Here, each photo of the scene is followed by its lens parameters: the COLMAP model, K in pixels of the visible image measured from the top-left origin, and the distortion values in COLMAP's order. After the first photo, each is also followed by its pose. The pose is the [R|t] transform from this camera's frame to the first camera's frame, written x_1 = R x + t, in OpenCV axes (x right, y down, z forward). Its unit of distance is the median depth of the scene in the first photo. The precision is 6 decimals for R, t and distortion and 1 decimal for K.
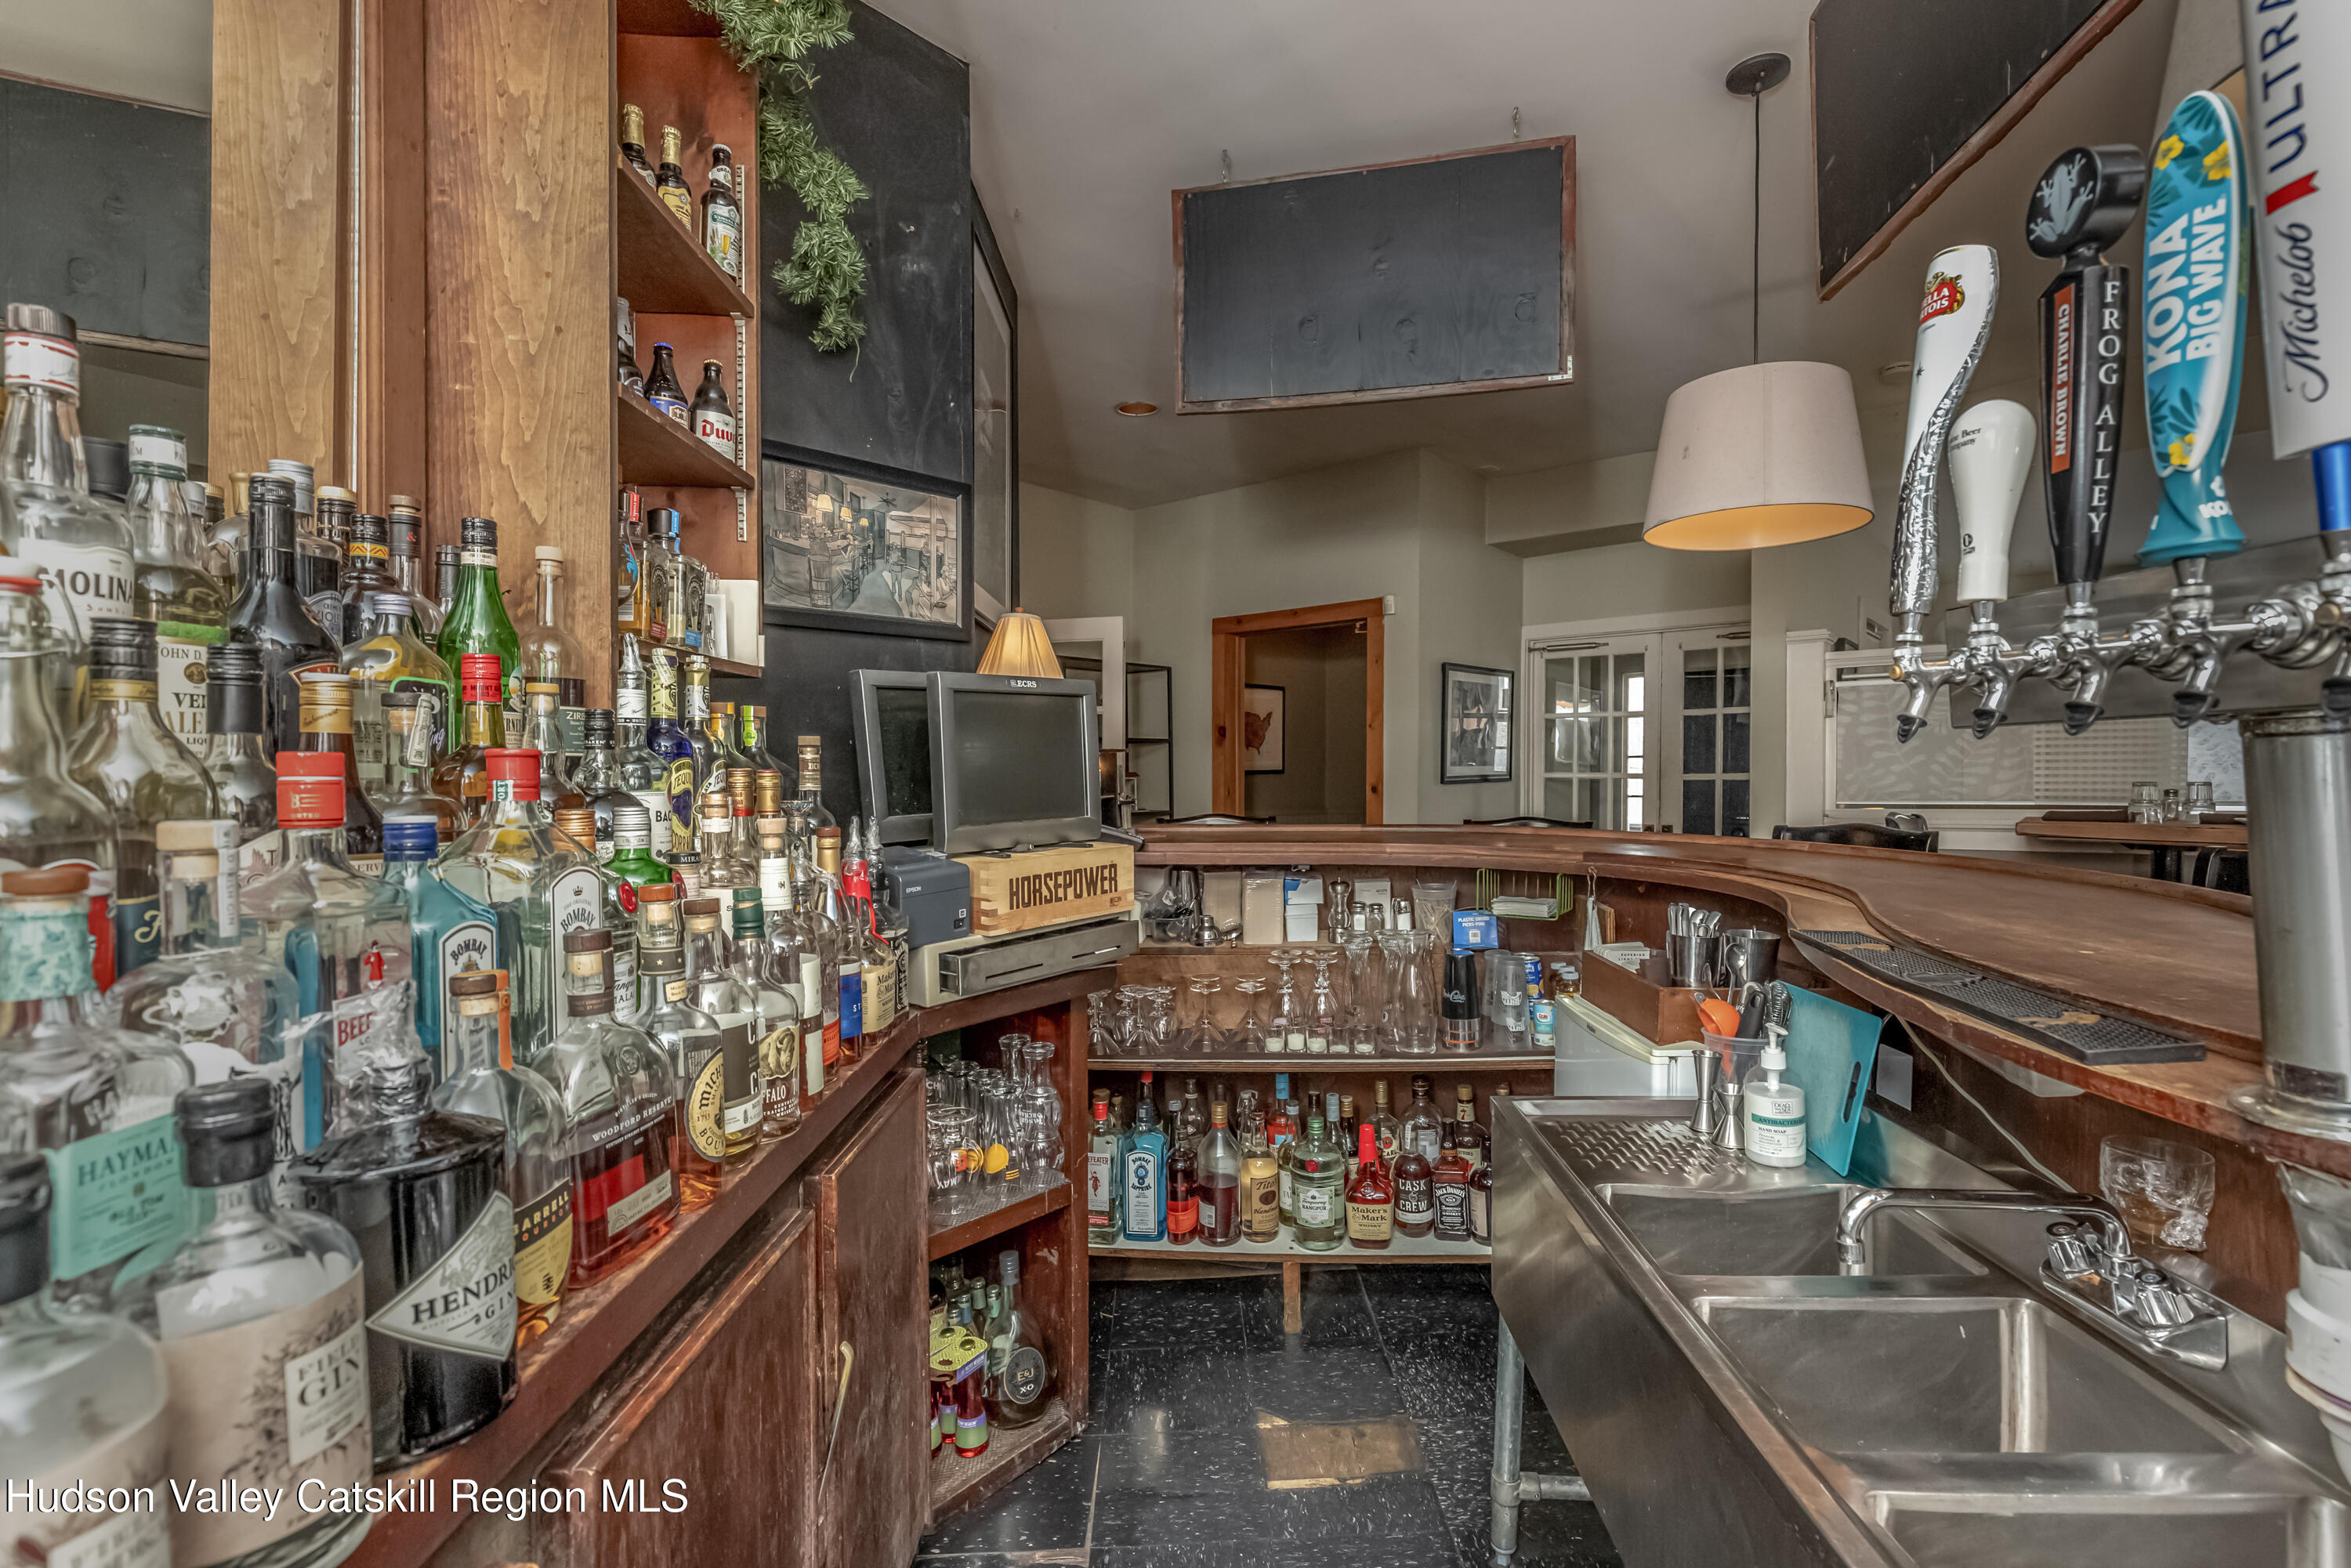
lens RADIAL K [[1099.3, 0, 1175.5], [0, 1099.3, 784.0], [0, 0, 1]] dist [0.106075, 0.000178]
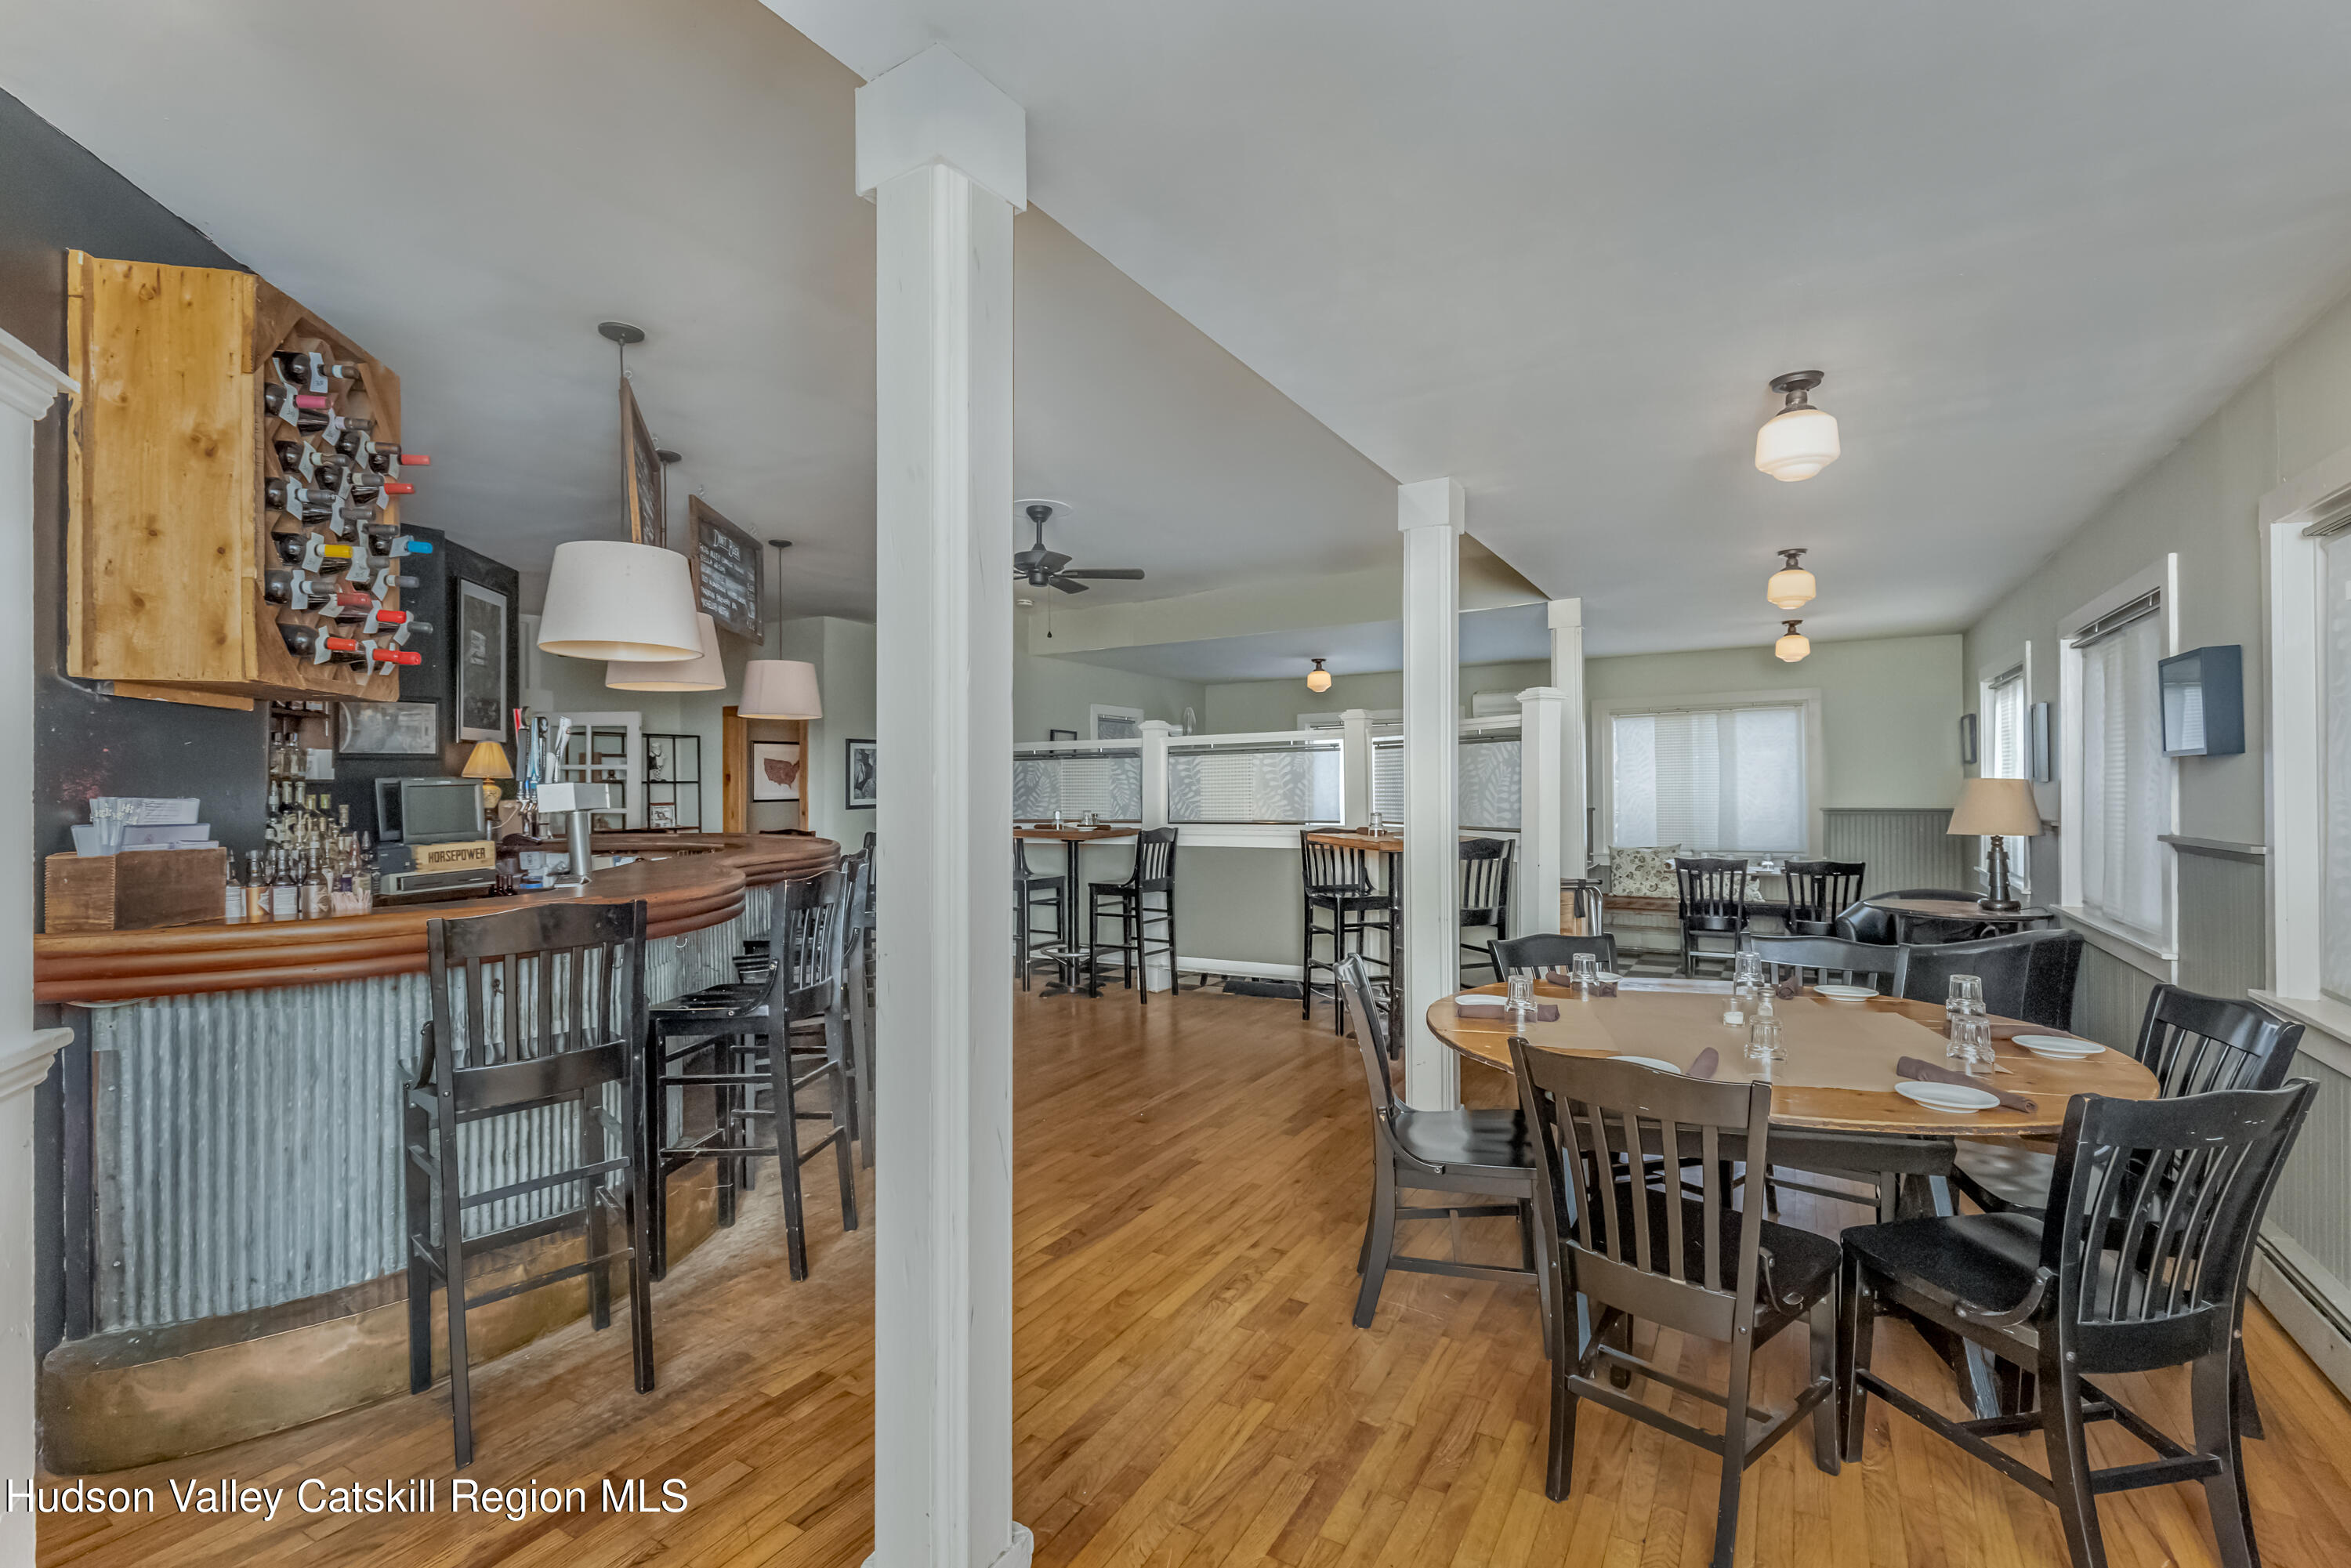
lens RADIAL K [[1088.2, 0, 1175.5], [0, 1088.2, 784.0], [0, 0, 1]] dist [0.001691, 0.000884]
pose [[0.983990, 0.003150, 0.178194, 1.247169], [-0.001437, 0.999952, -0.009742, -0.066908], [-0.178216, 0.009330, 0.983947, -2.120183]]
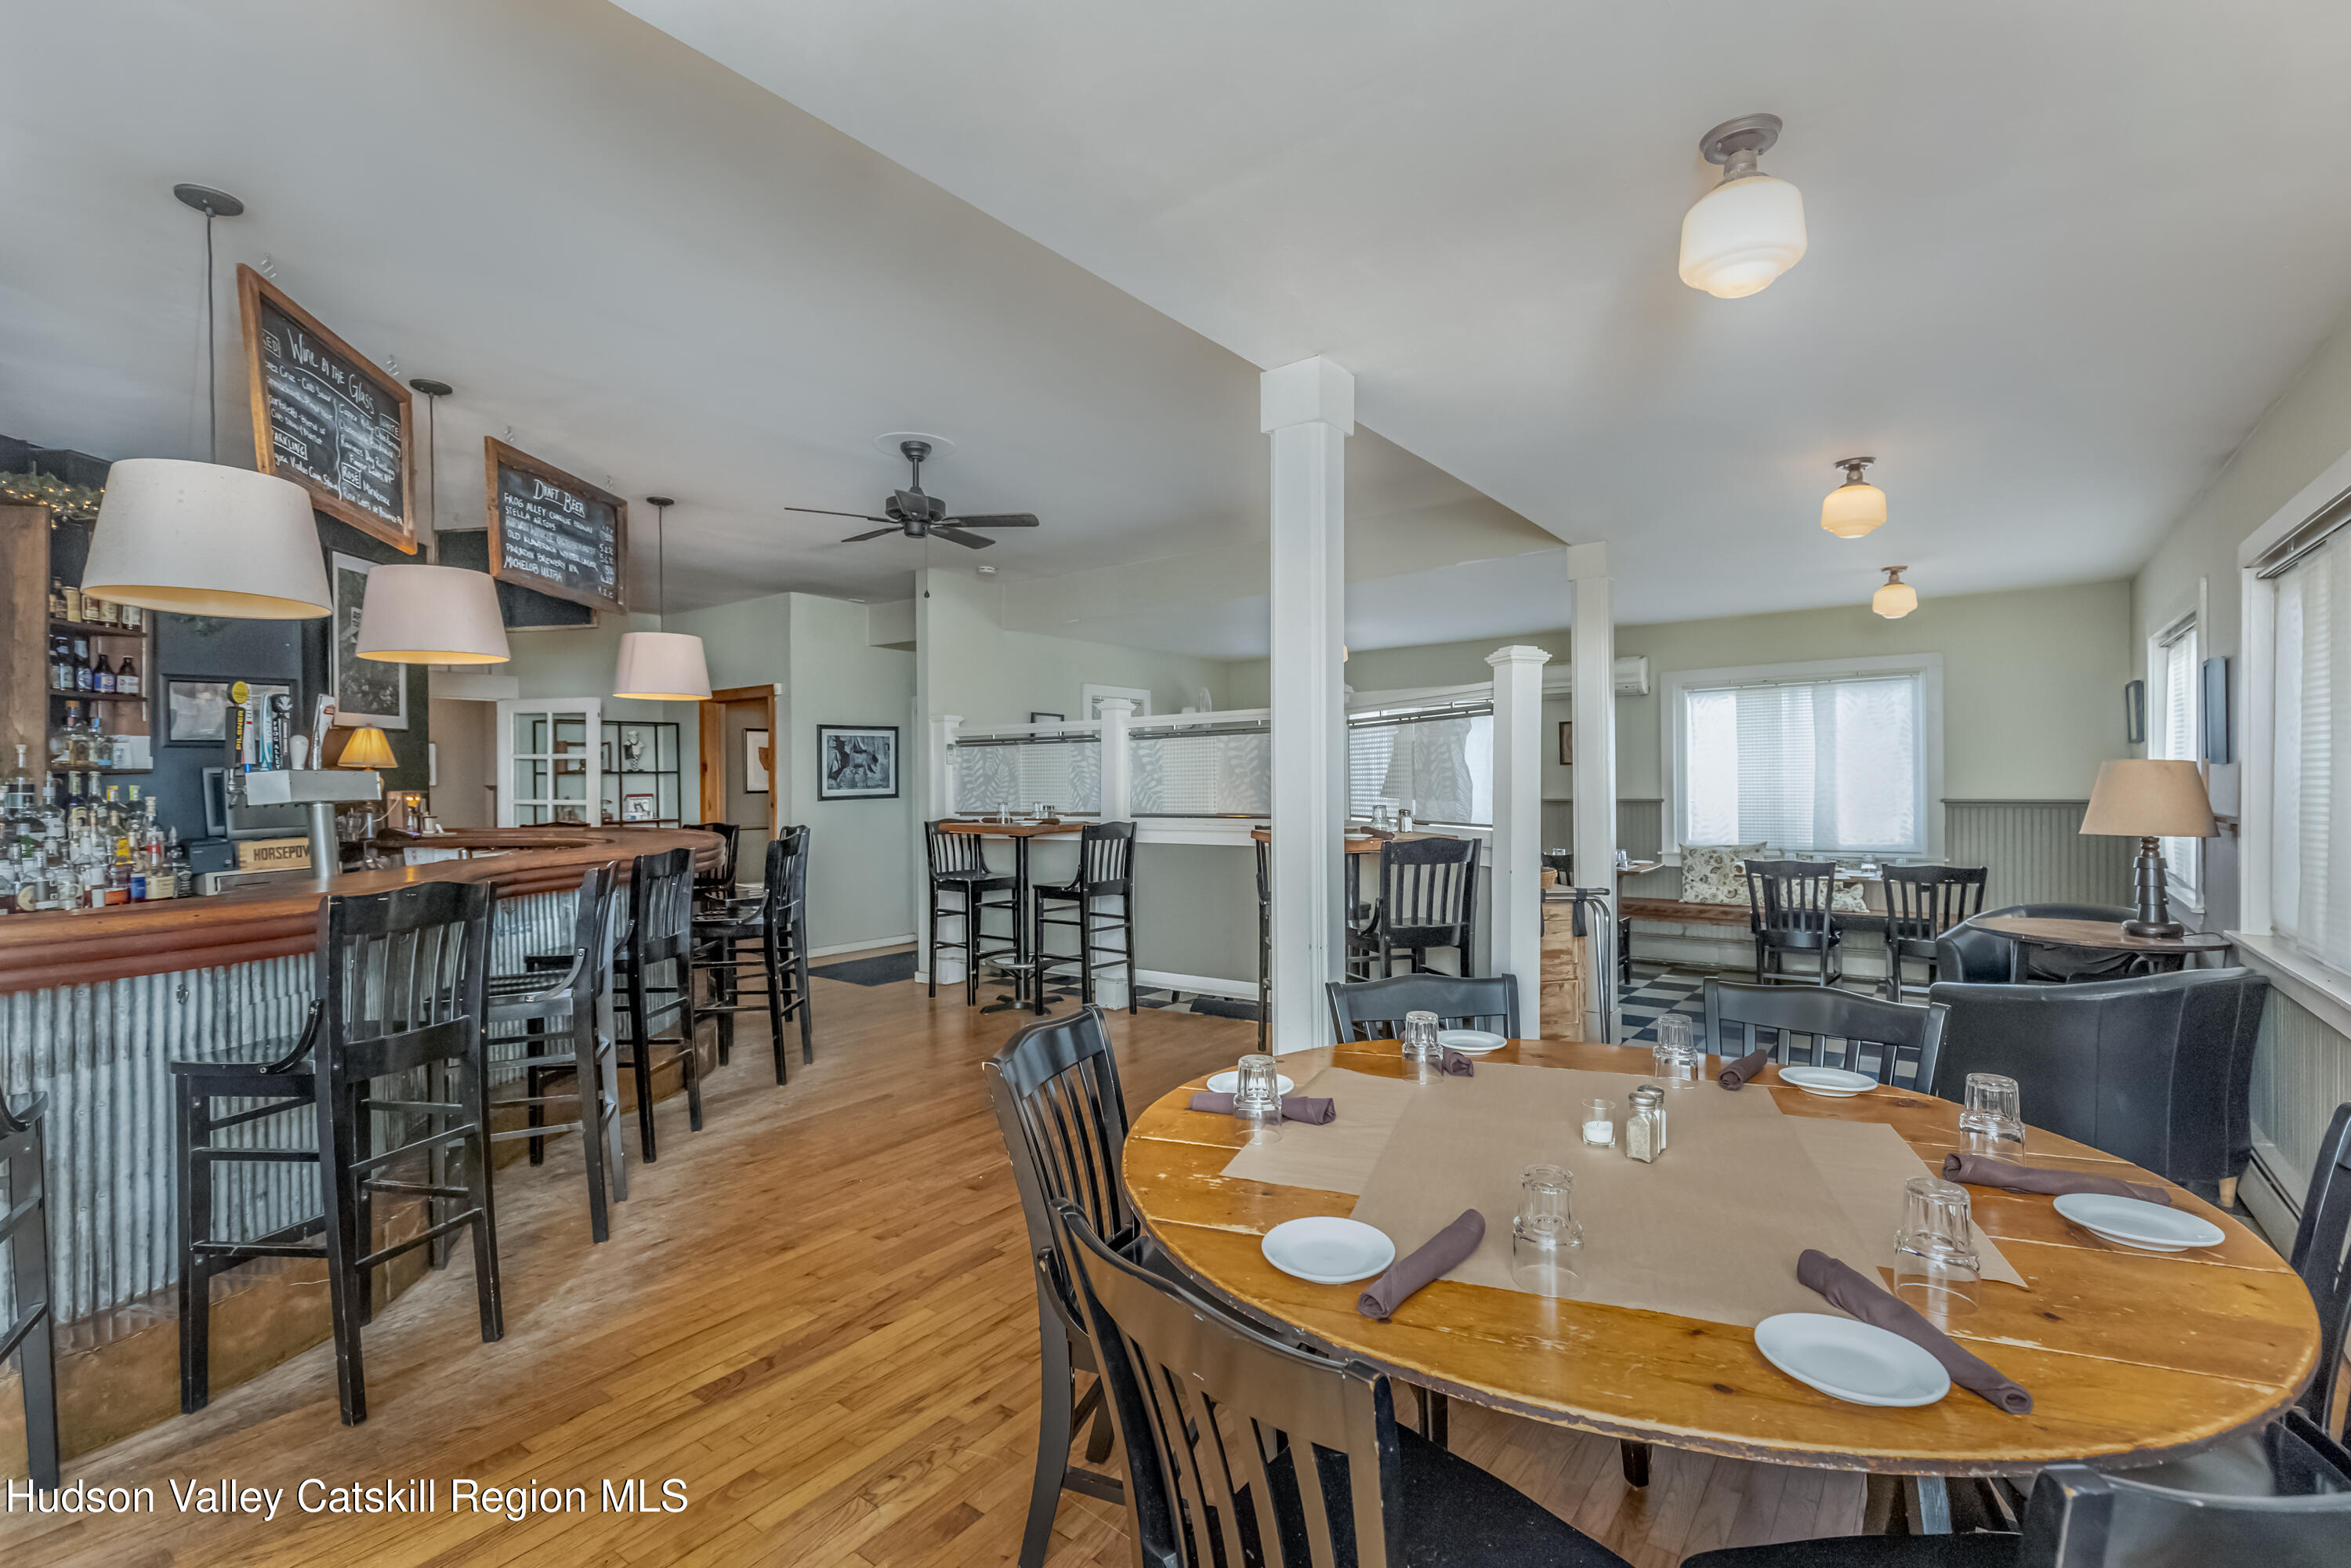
lens RADIAL K [[1097.0, 0, 1175.5], [0, 1097.0, 784.0], [0, 0, 1]] dist [0.004876, -0.000133]
pose [[0.997828, -0.000292, 0.065866, 1.830487], [0.000399, 0.999999, -0.001620, -0.060901], [-0.065866, 0.001643, 0.997827, -1.715181]]
